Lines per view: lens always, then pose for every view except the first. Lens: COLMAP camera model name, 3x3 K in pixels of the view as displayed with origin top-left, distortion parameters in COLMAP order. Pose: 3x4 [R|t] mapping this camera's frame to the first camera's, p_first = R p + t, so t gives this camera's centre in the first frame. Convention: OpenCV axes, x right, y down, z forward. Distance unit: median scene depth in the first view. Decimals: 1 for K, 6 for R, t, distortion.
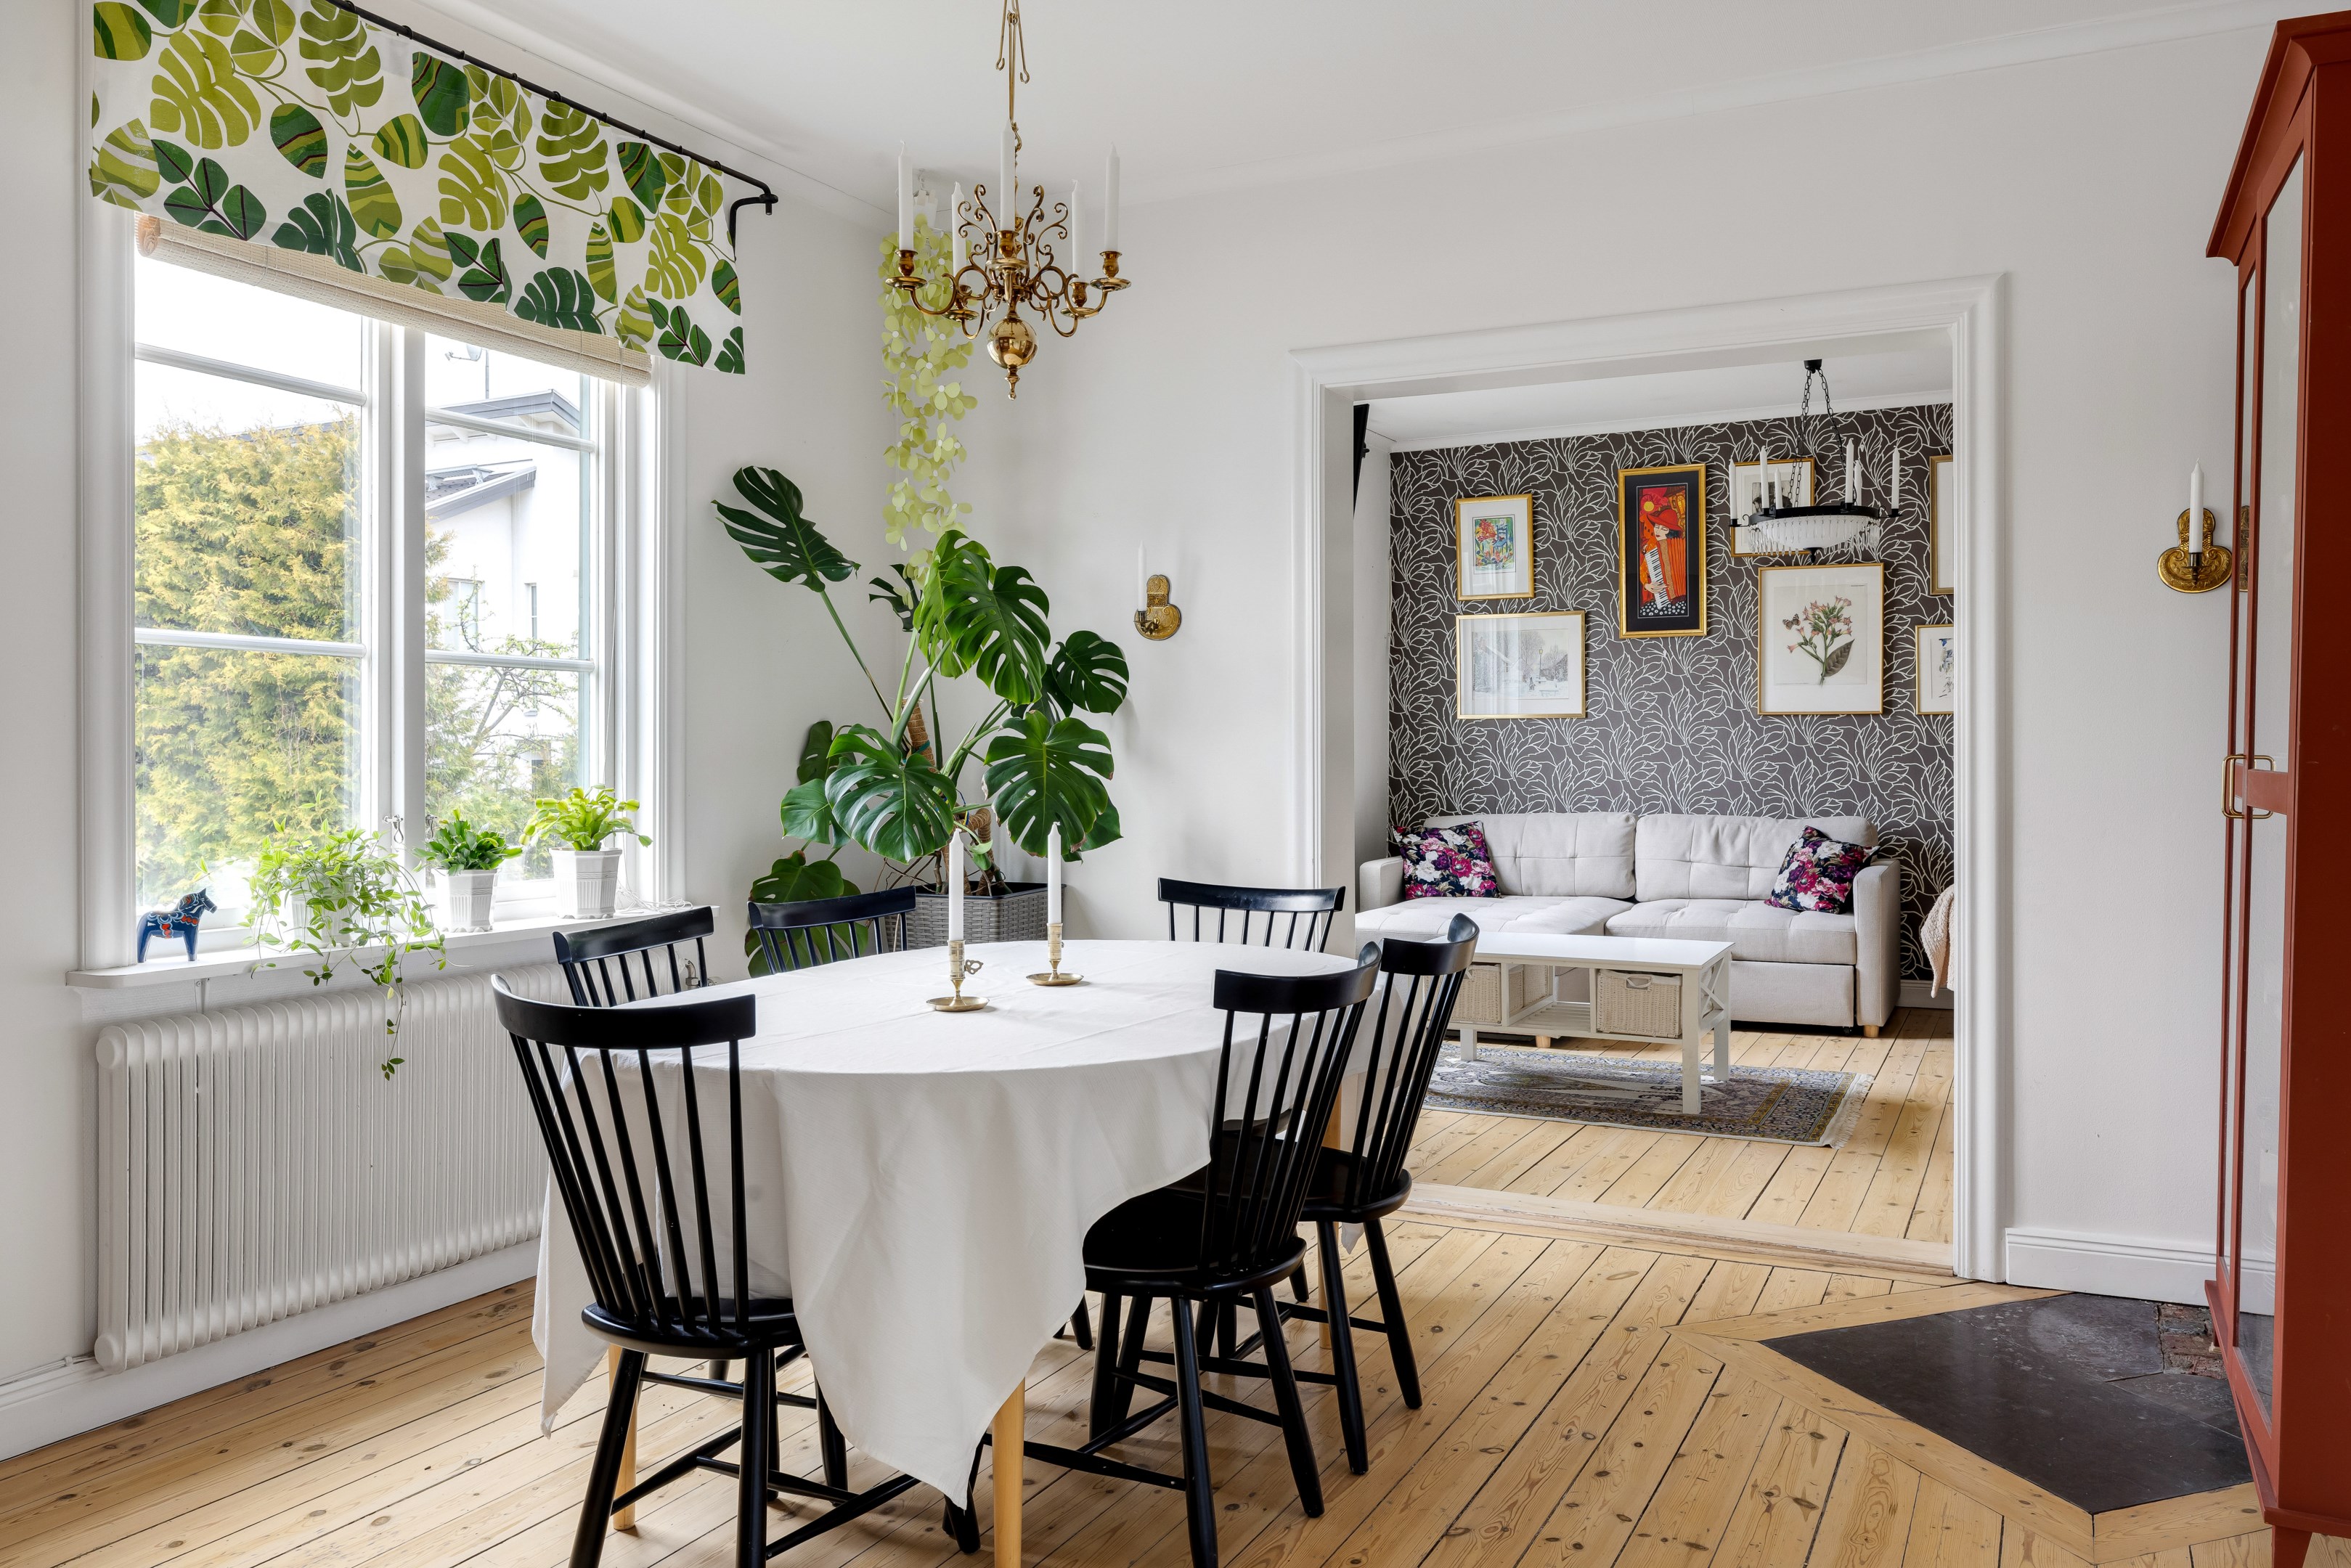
lens RADIAL K [[1710.9, 0, 1182.4], [0, 1710.9, 790.9], [0, 0, 1]] dist [-0.007185, 0.008511]
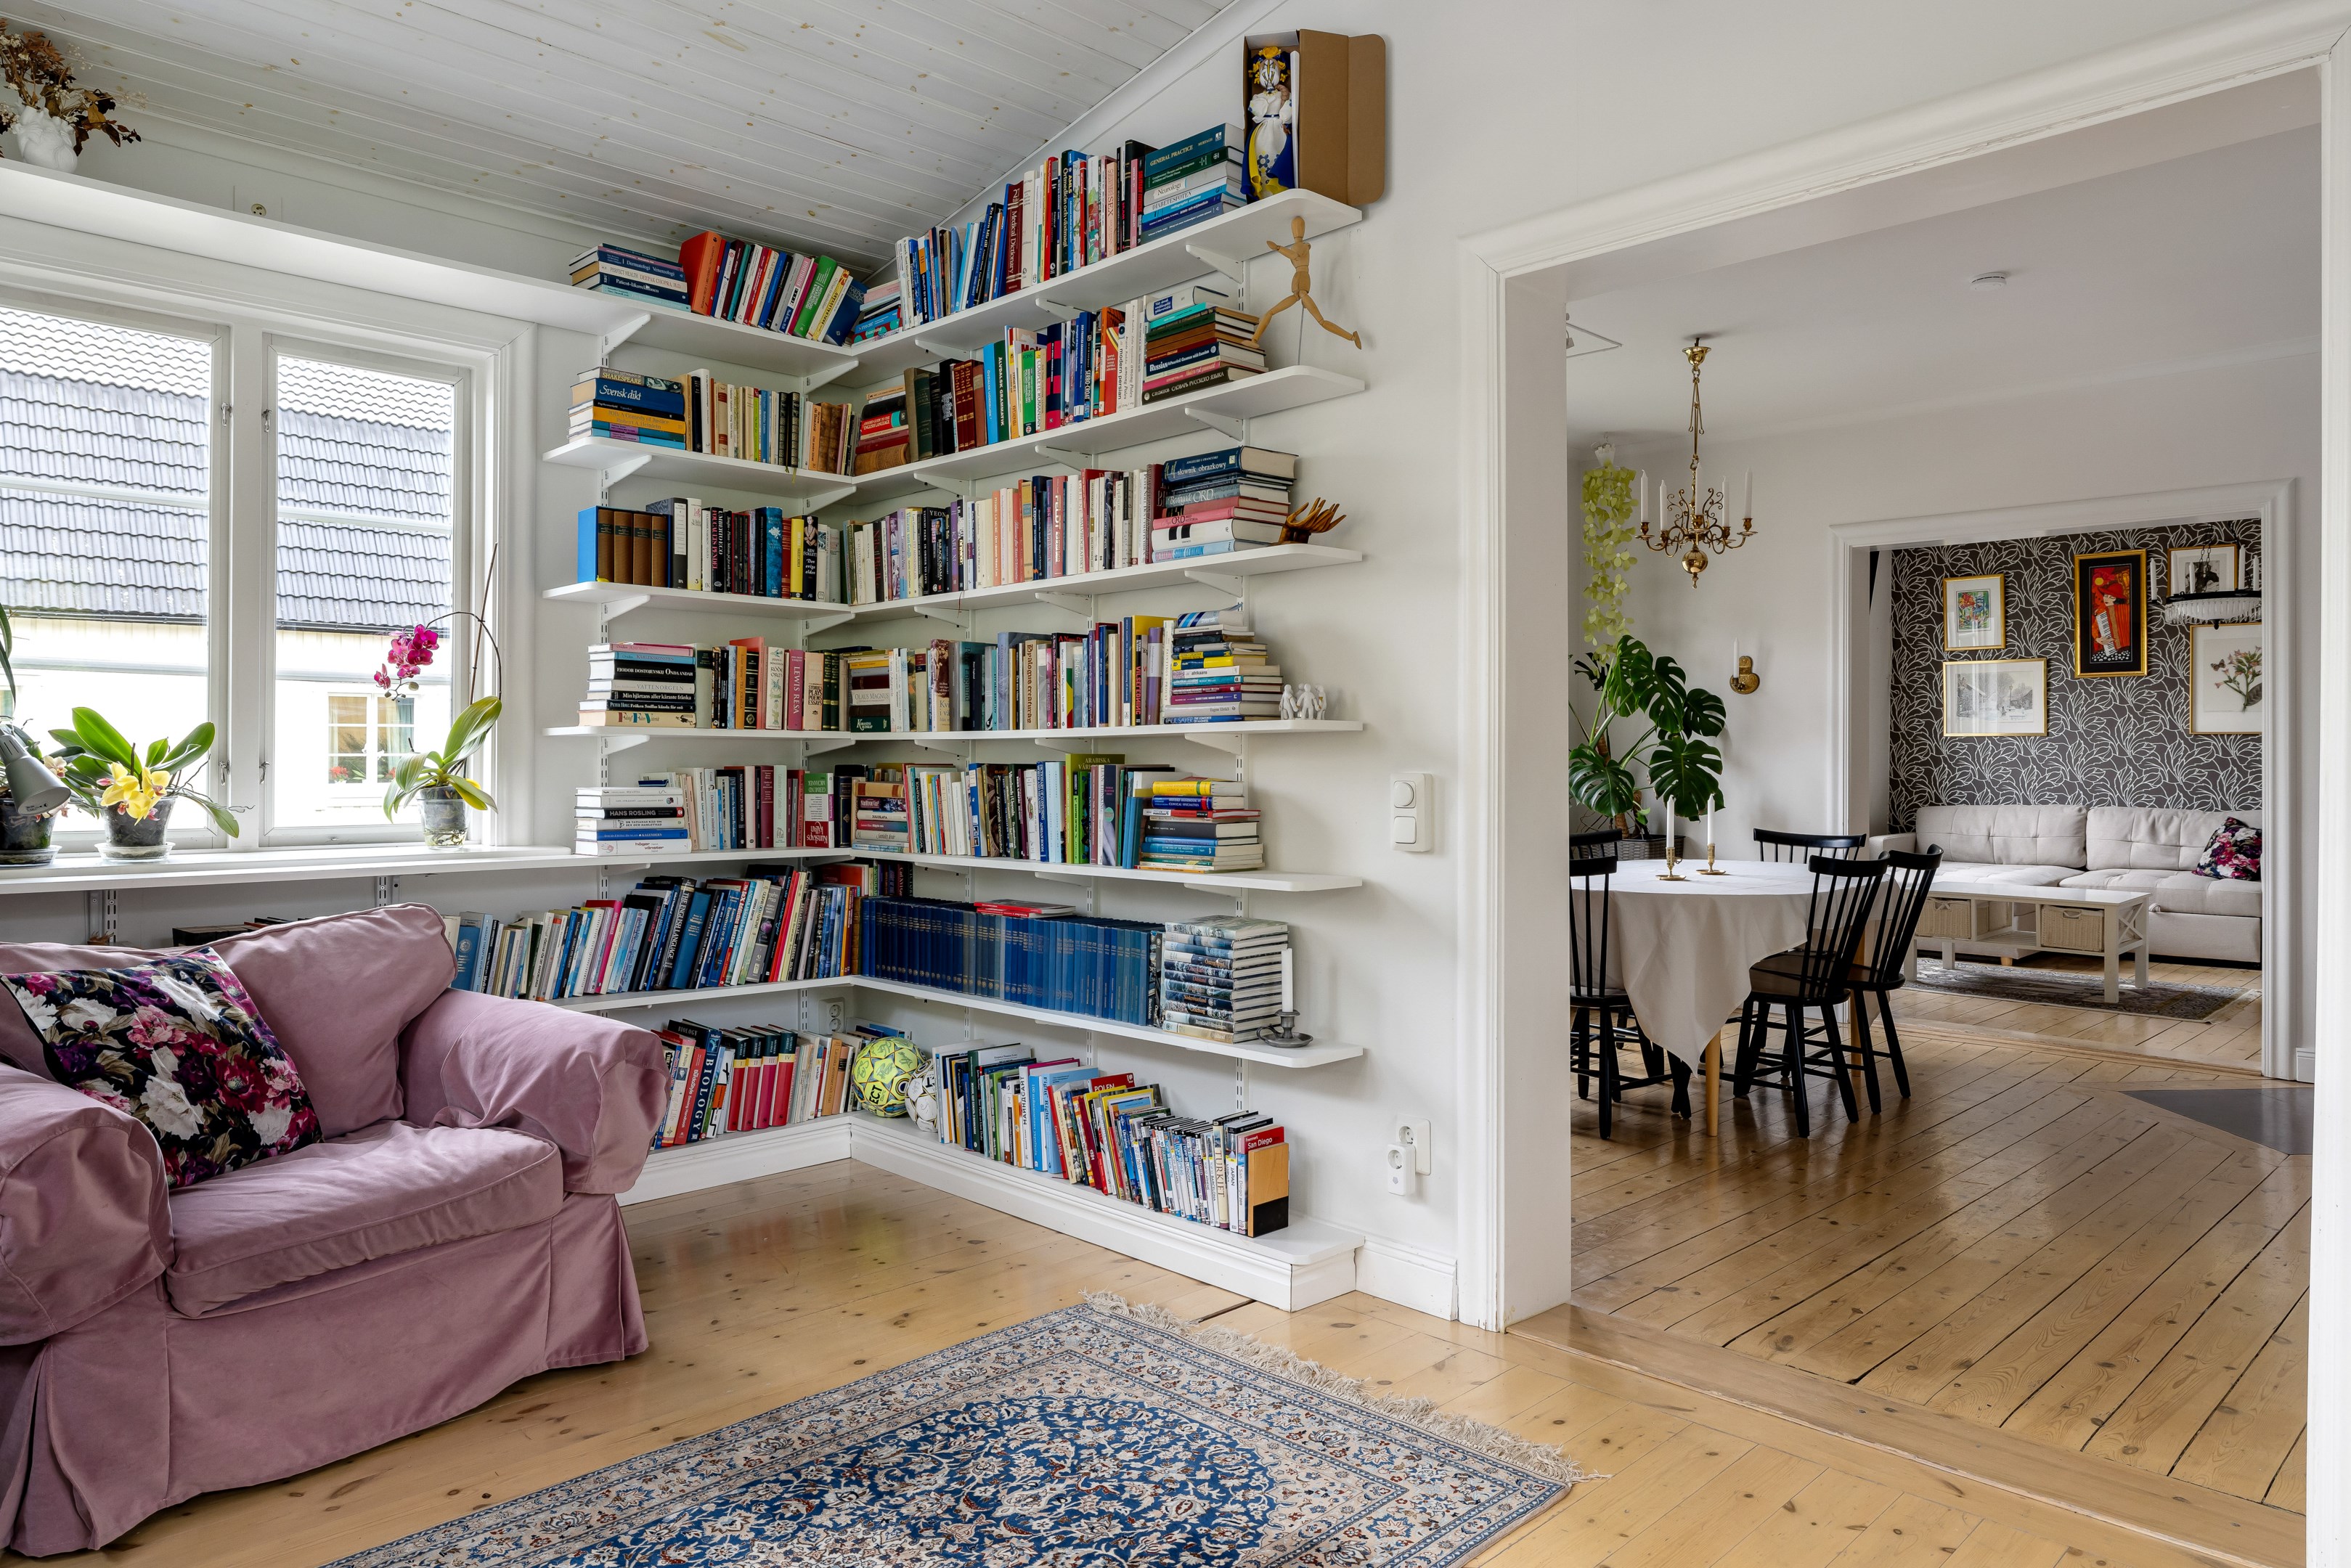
lens RADIAL K [[1504.4, 0, 1184.1], [0, 1504.4, 760.4], [0, 0, 1]] dist [-0.000350, 0.000326]
pose [[0.950510, 0.007177, -0.310610, -0.079680], [-0.013332, 0.999754, -0.017699, 0.012571], [0.310407, 0.020964, 0.950373, -0.608993]]
